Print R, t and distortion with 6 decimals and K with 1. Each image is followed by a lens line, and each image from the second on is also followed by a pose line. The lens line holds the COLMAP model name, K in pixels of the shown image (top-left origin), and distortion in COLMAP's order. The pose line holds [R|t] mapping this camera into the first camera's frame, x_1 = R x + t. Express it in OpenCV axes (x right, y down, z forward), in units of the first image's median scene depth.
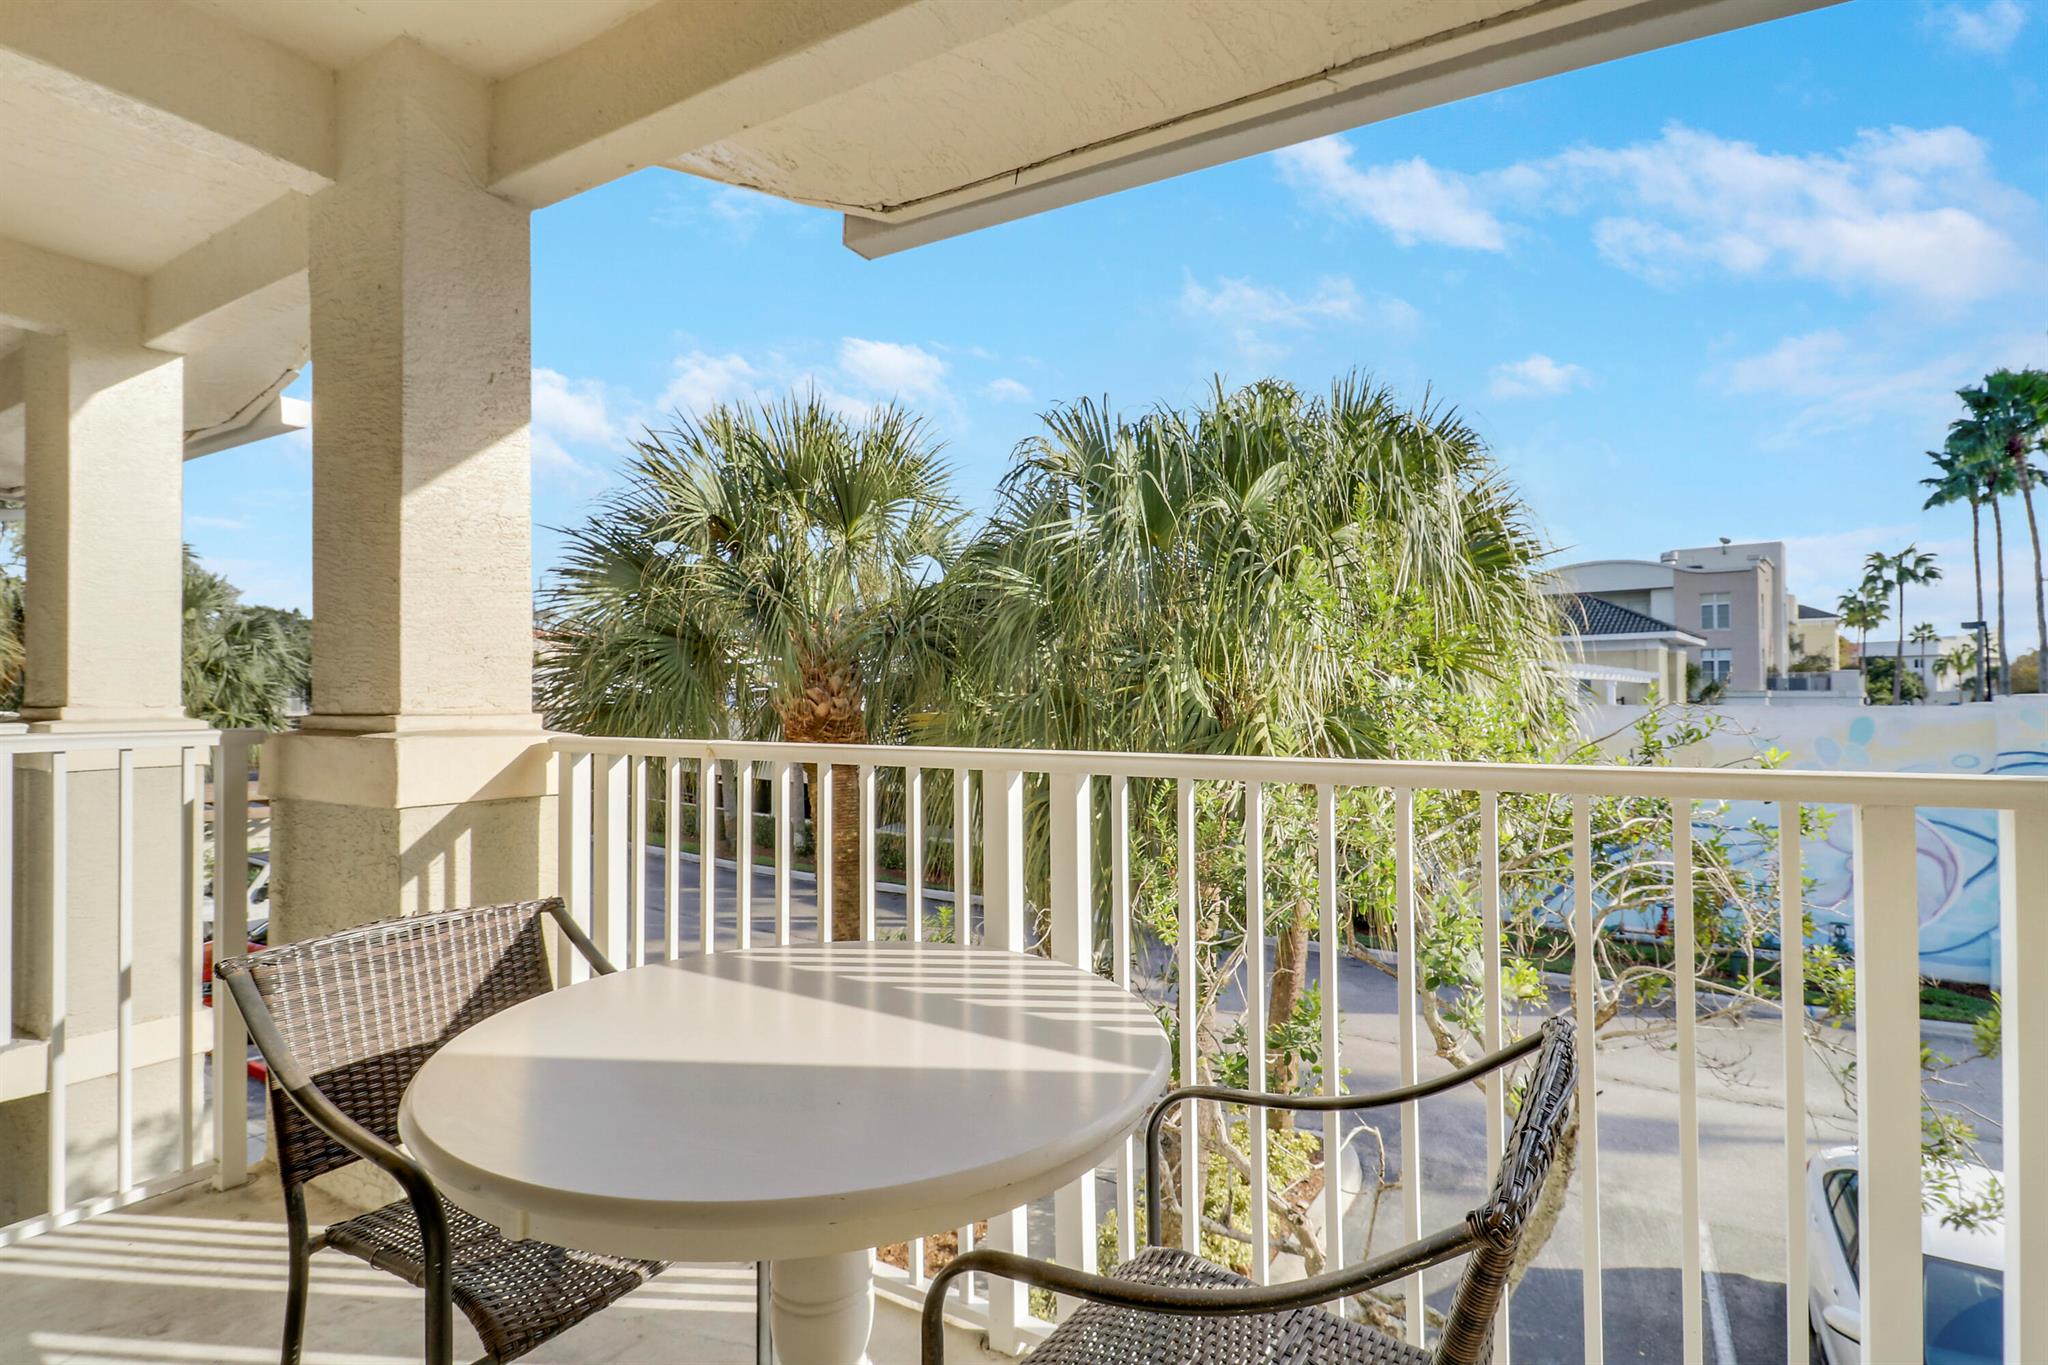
lens RADIAL K [[983.4, 0, 1023.4], [0, 983.4, 690.0], [0, 0, 1]] dist [0.004502, -0.011549]
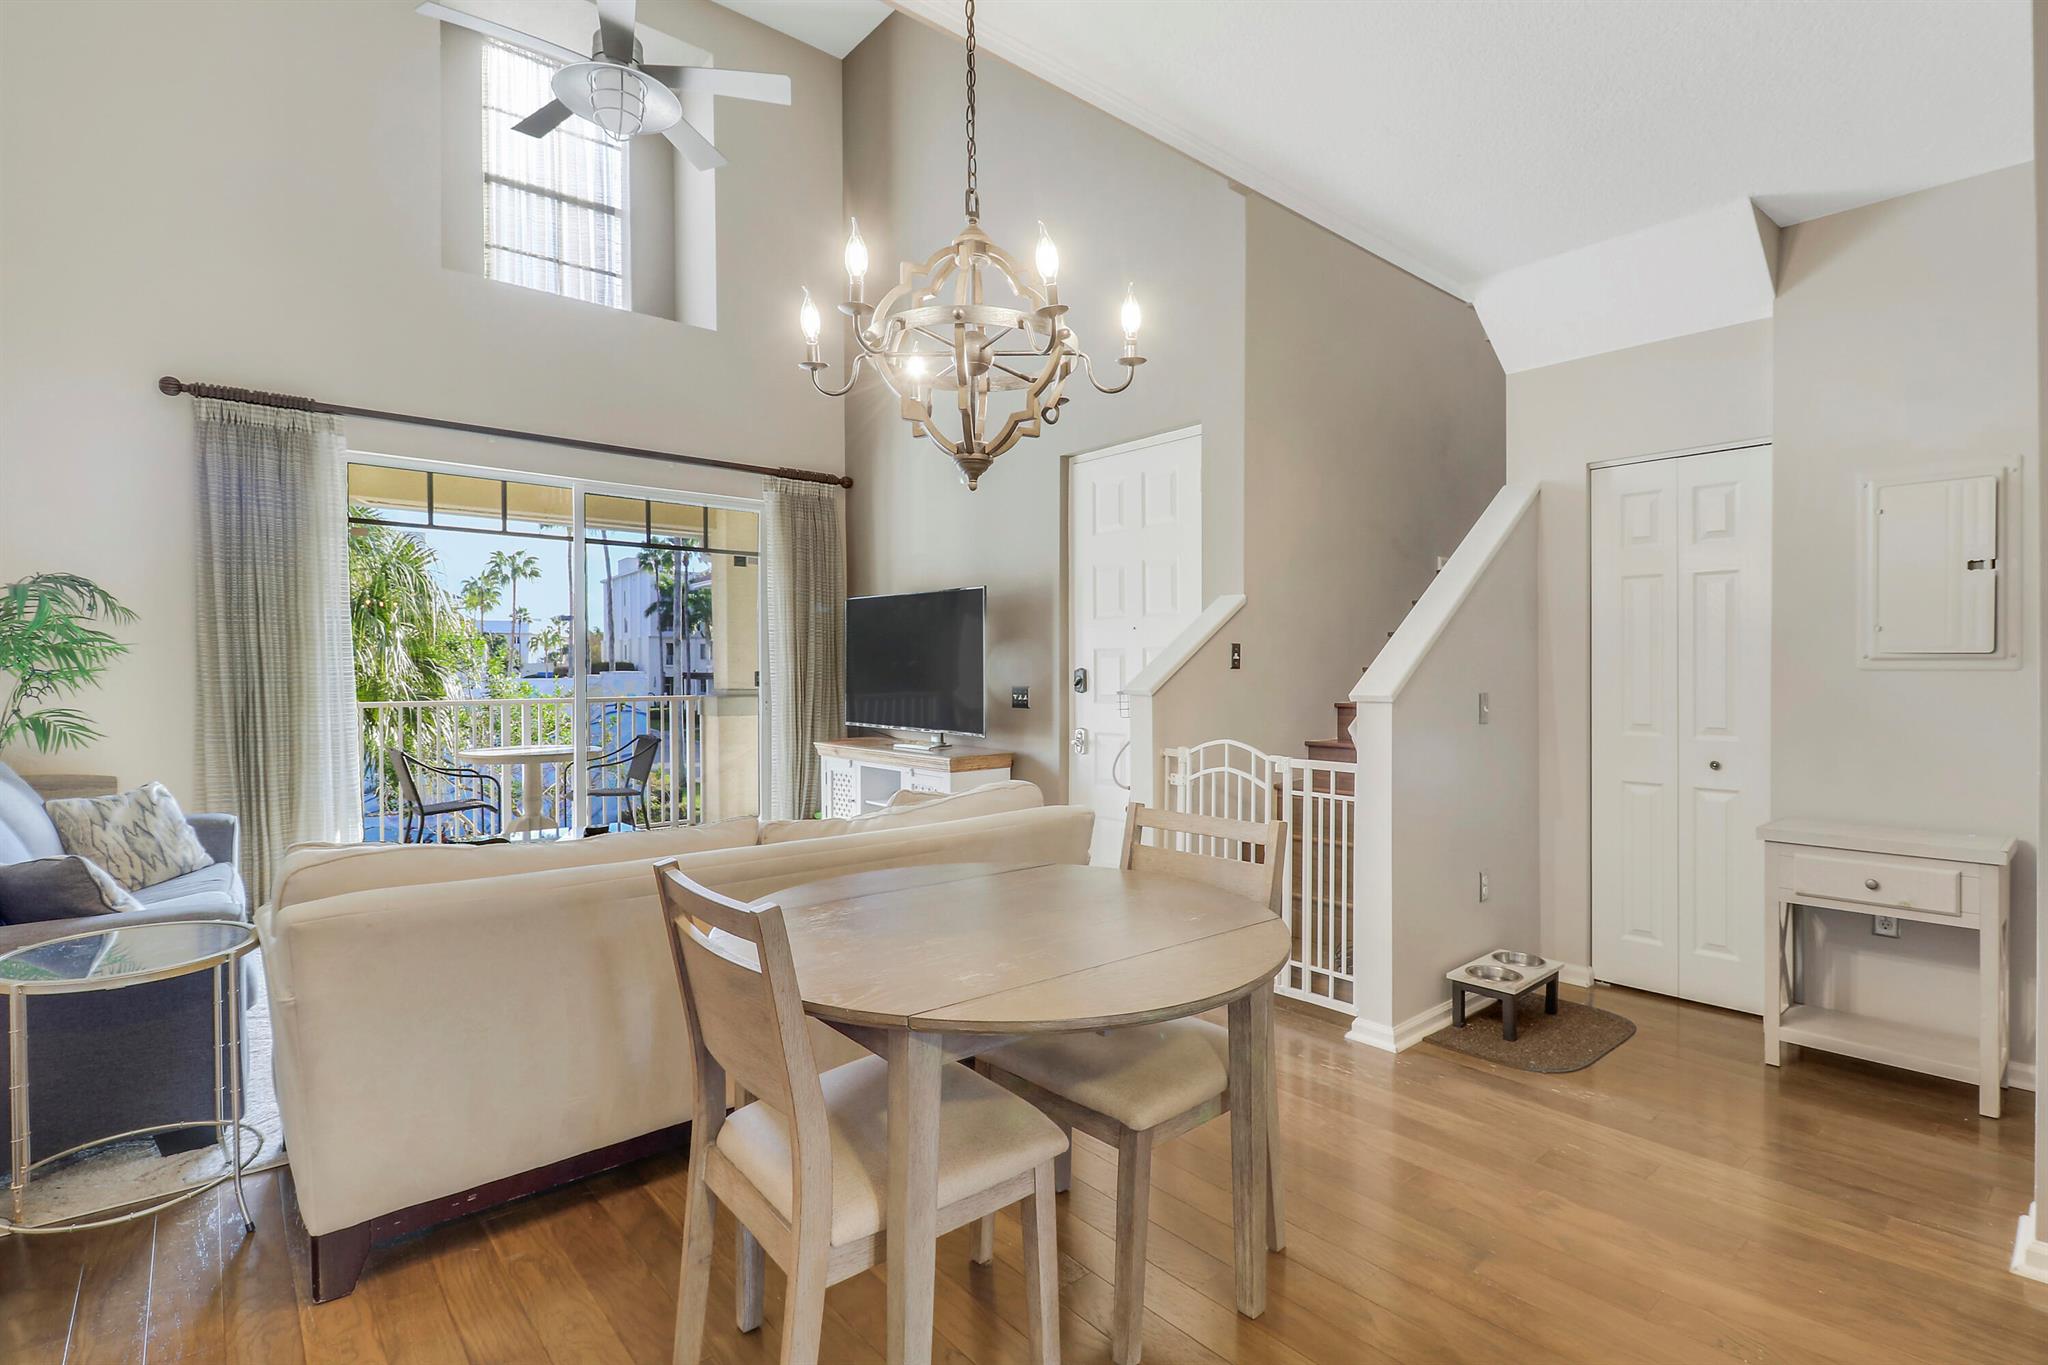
lens RADIAL K [[983.4, 0, 1003.5], [0, 983.4, 674.3], [0, 0, 1]] dist [0.004502, -0.011549]
pose [[0.356410, -0.009956, 0.934277, -0.116236], [-0.005015, 0.999908, 0.012568, -0.003707], [-0.934316, -0.009165, 0.356327, -0.091308]]
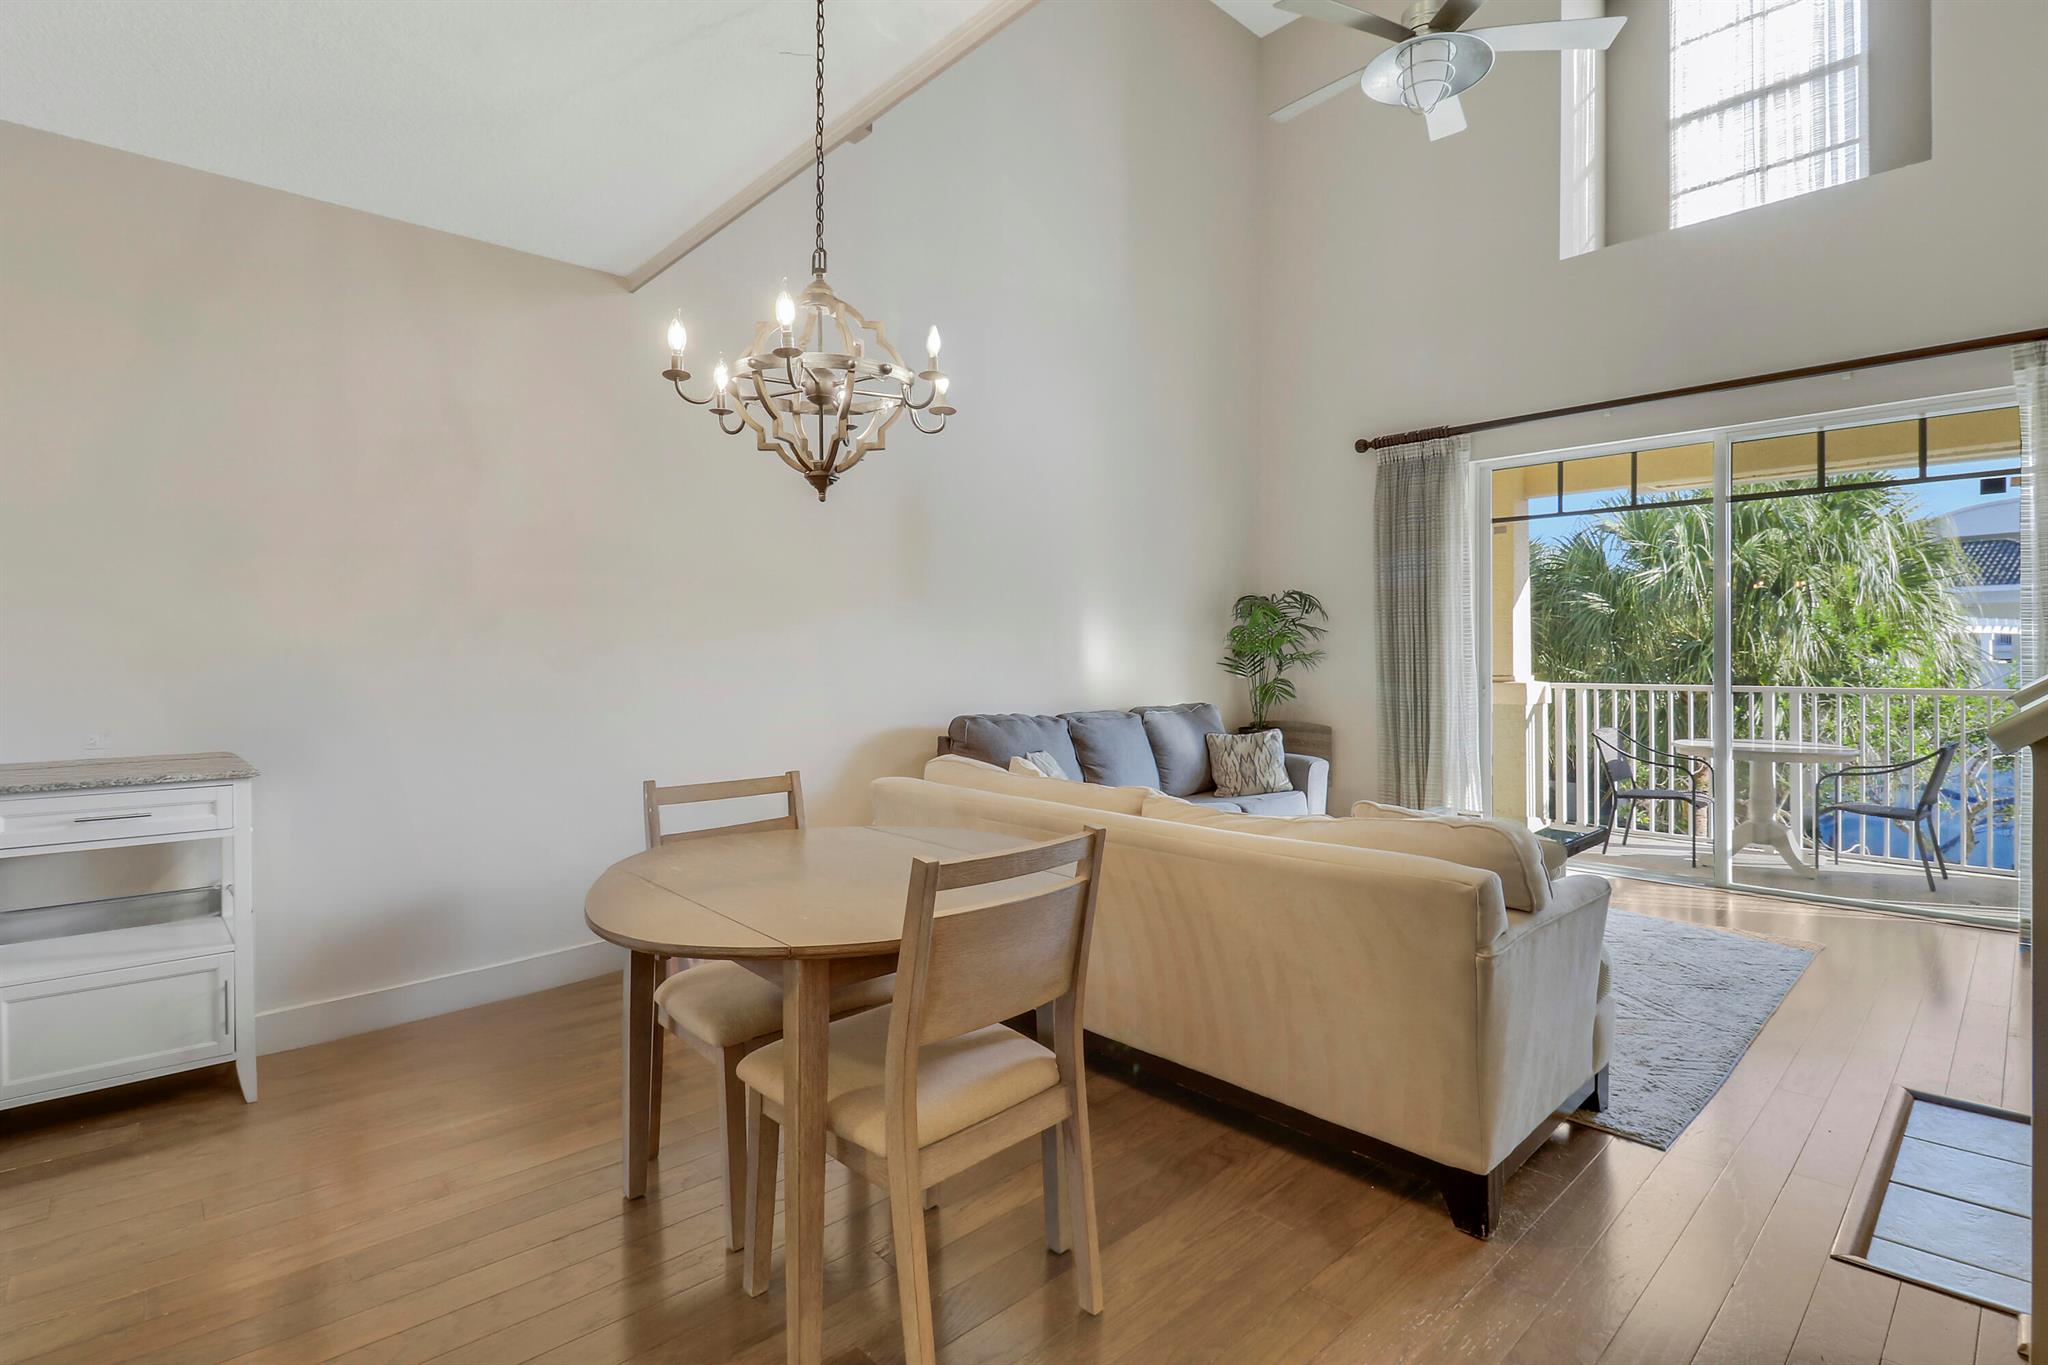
lens RADIAL K [[966.1, 0, 1023.5], [0, 966.1, 684.7], [0, 0, 1]] dist [-0.017346, -0.003035]
pose [[0.959678, -0.007001, -0.281014, -0.063243], [0.014809, 0.999561, 0.025671, -0.002375], [0.280711, -0.028798, 0.959360, -0.117621]]
